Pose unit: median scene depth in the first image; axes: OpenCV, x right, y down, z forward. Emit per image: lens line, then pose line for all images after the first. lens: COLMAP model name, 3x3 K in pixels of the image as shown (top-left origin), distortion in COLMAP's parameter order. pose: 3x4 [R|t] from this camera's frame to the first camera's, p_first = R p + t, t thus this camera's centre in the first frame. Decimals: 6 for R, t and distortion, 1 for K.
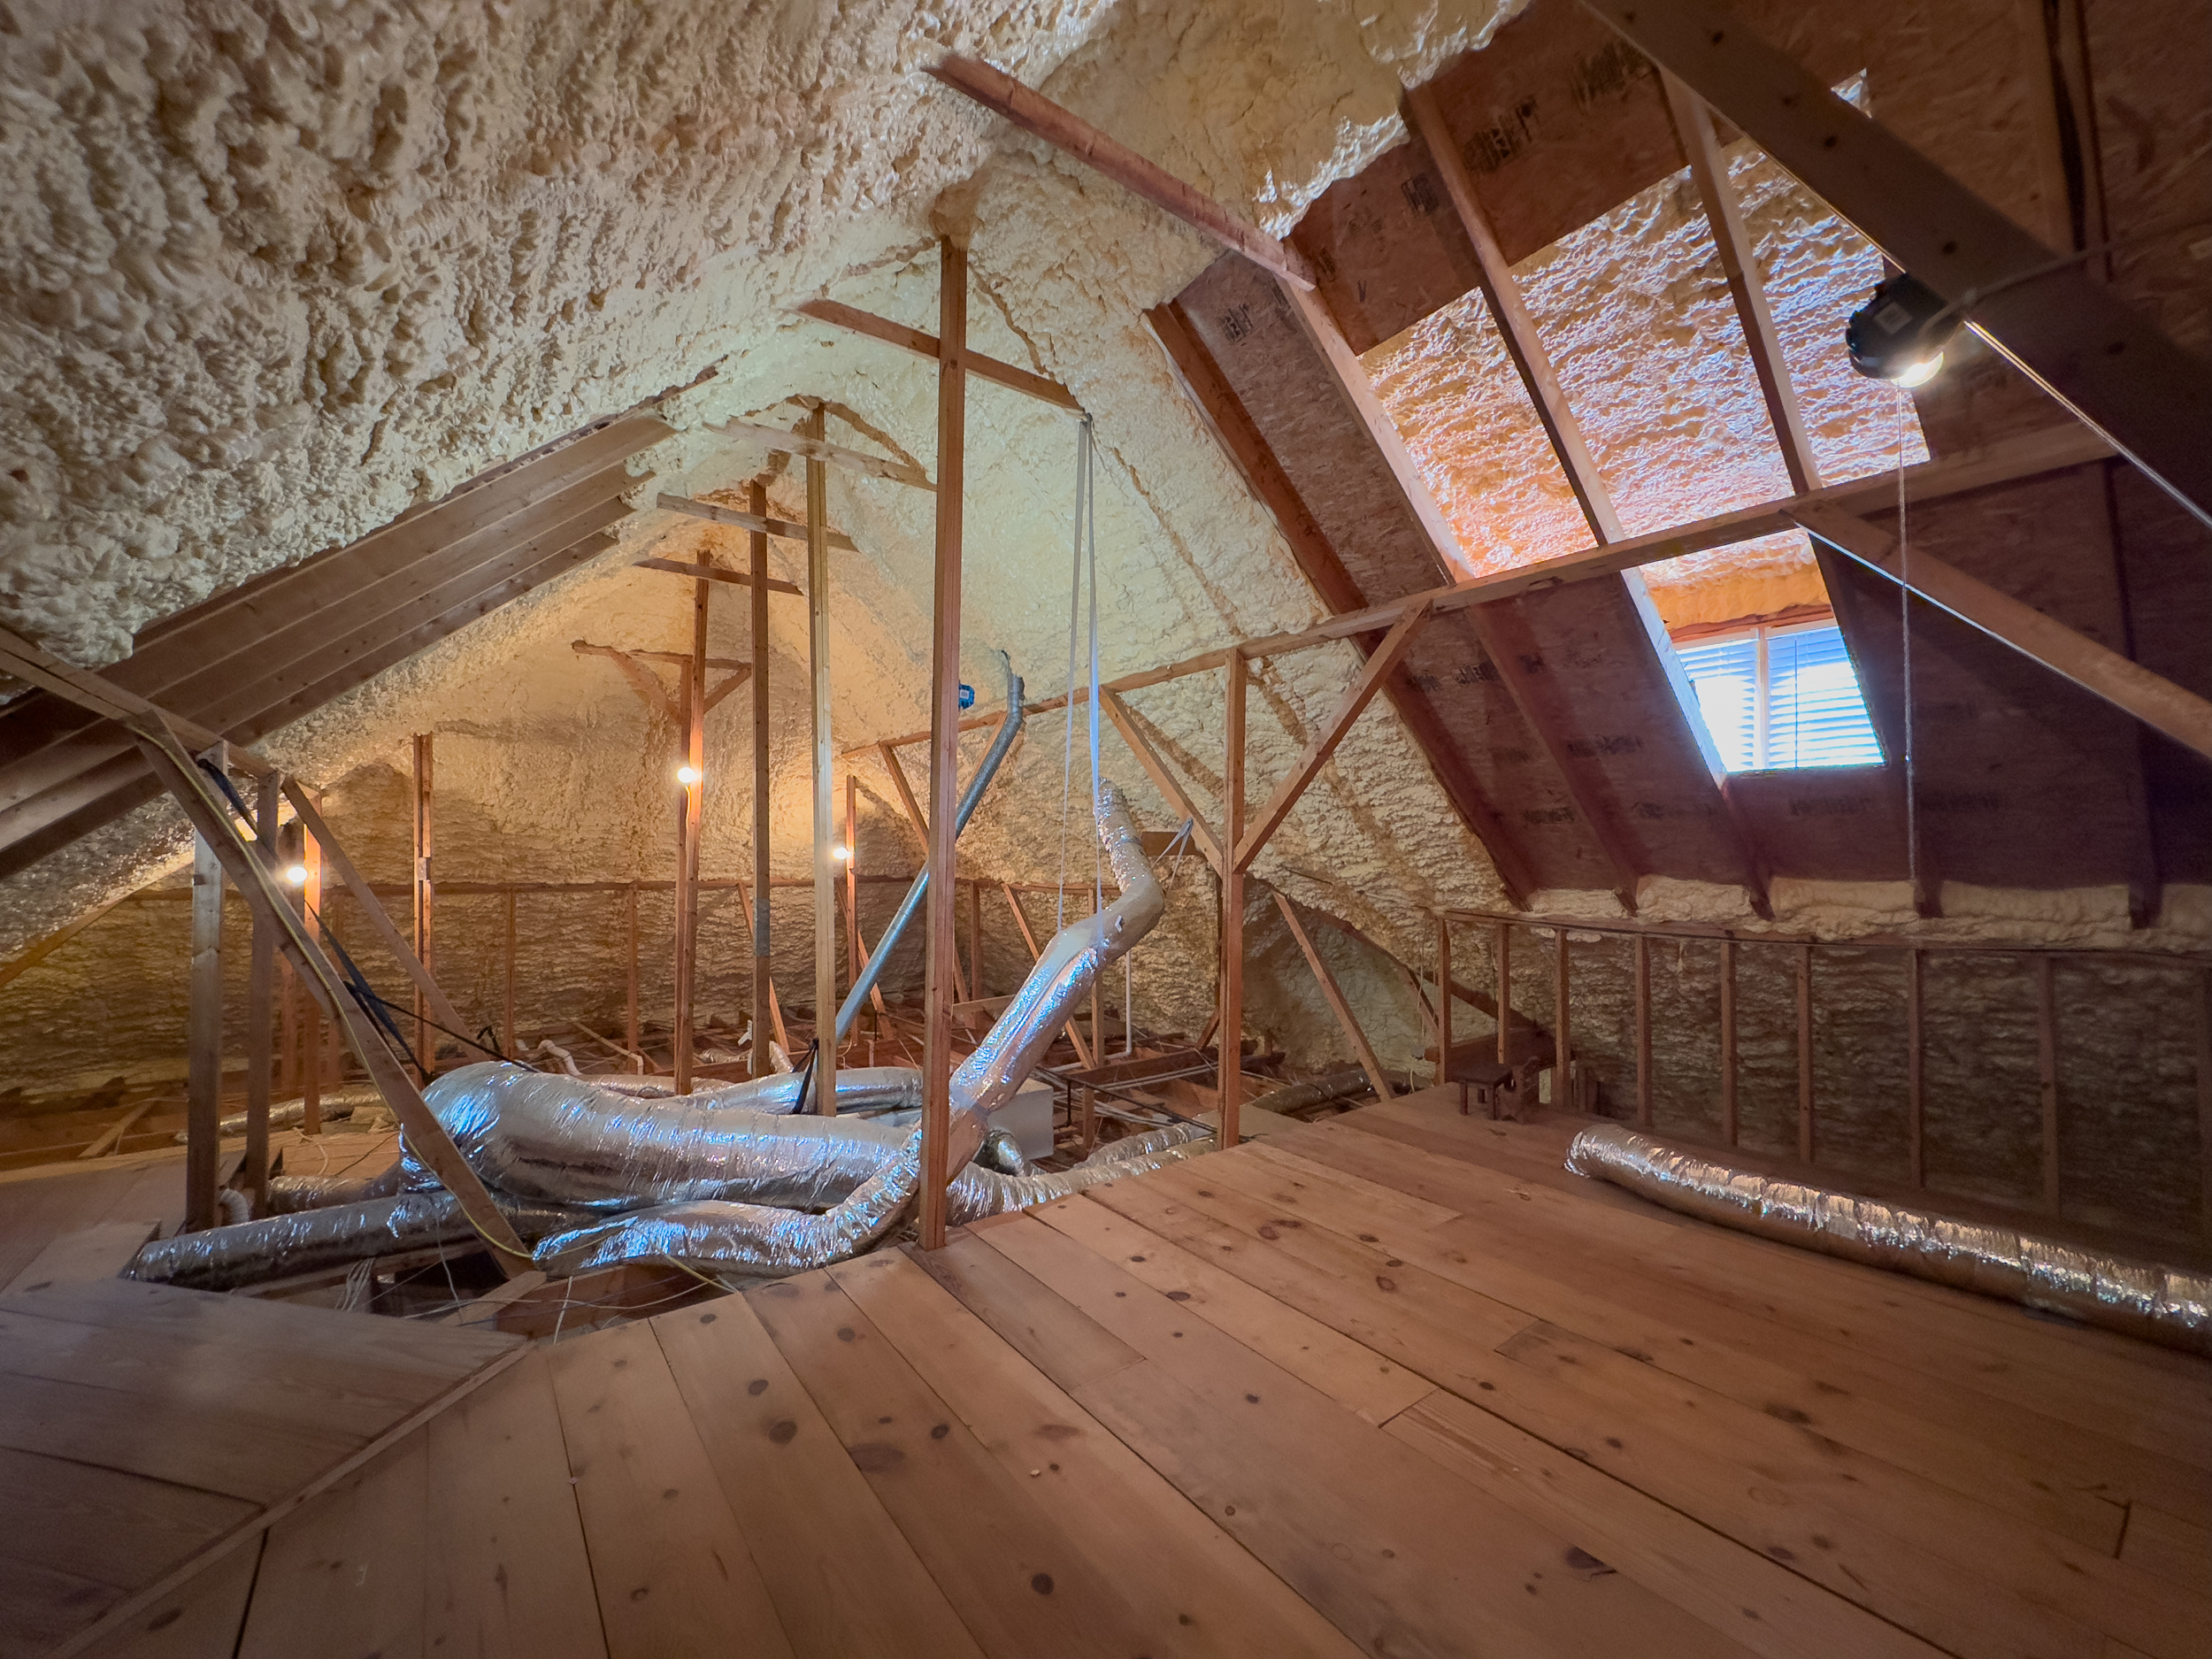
lens RADIAL K [[885.0, 0, 1102.7], [0, 885.0, 842.4], [0, 0, 1]] dist [-0.002193, -0.000262]
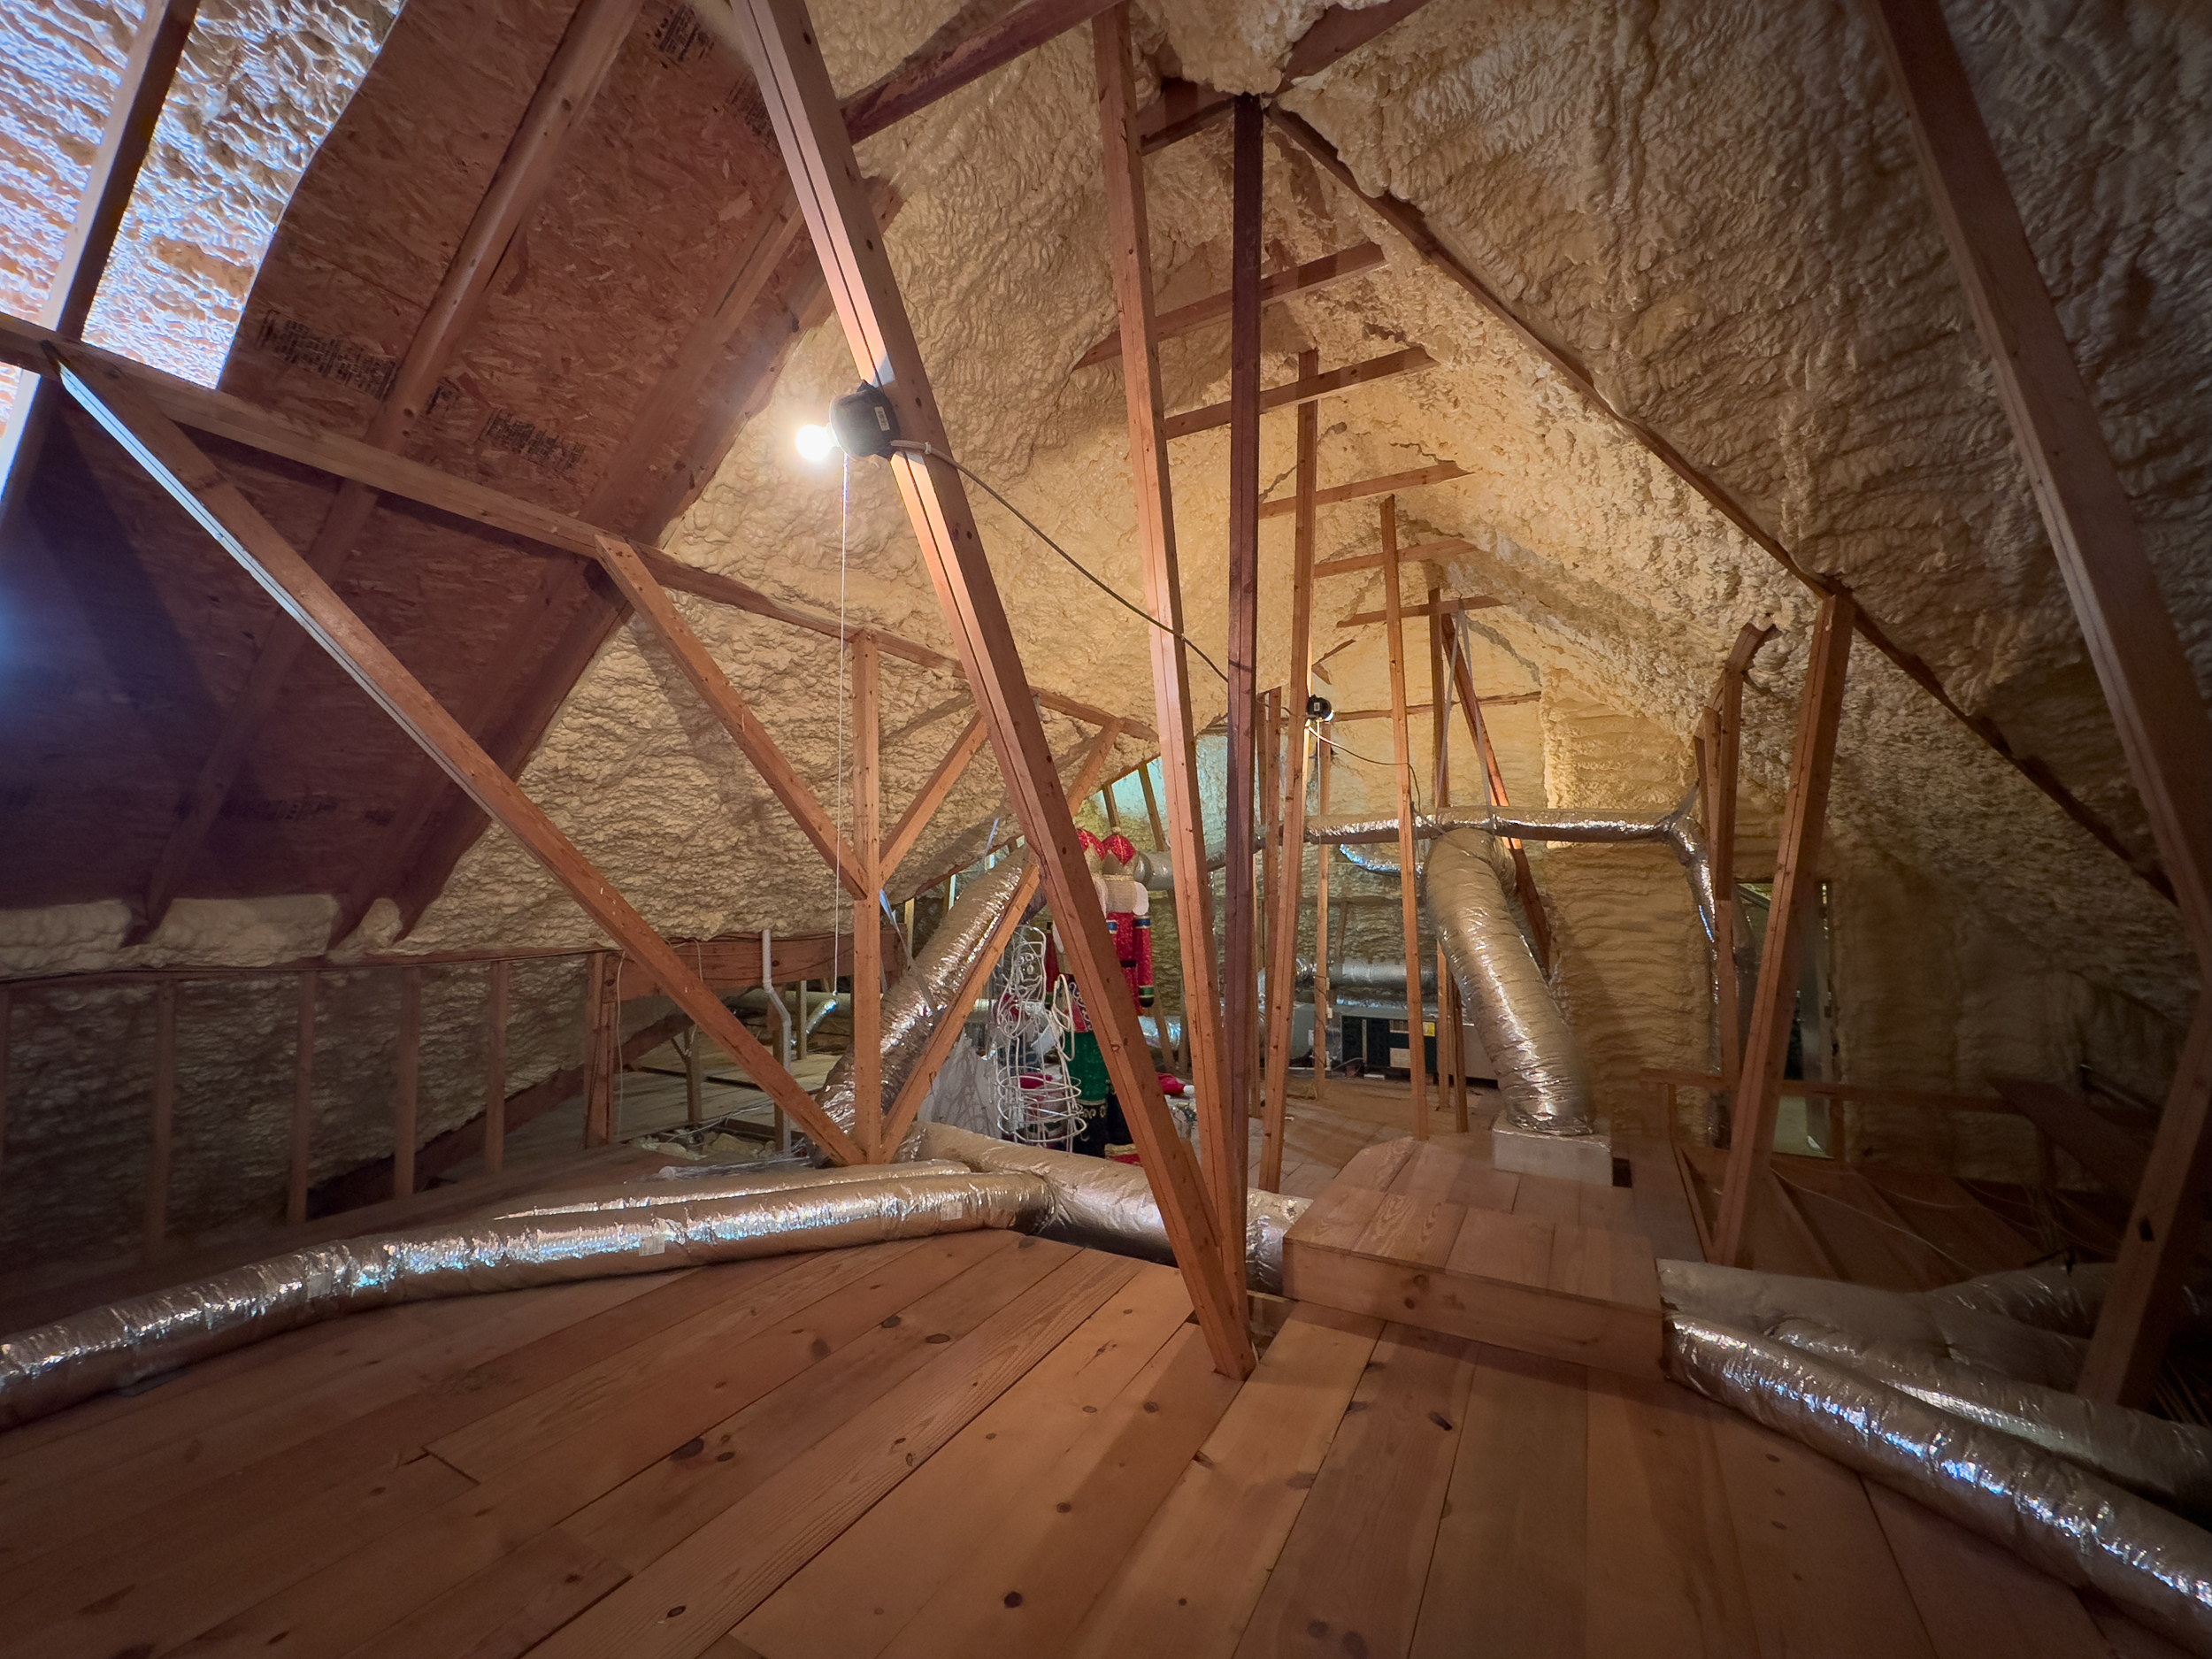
lens RADIAL K [[885.0, 0, 1101.9], [0, 885.0, 819.0], [0, 0, 1]] dist [-0.002193, -0.000262]
pose [[-0.404600, 0.063630, 0.912277, -0.124256], [-0.022463, 0.996584, -0.079473, 0.014338], [-0.914218, -0.052647, -0.401788, 0.440268]]
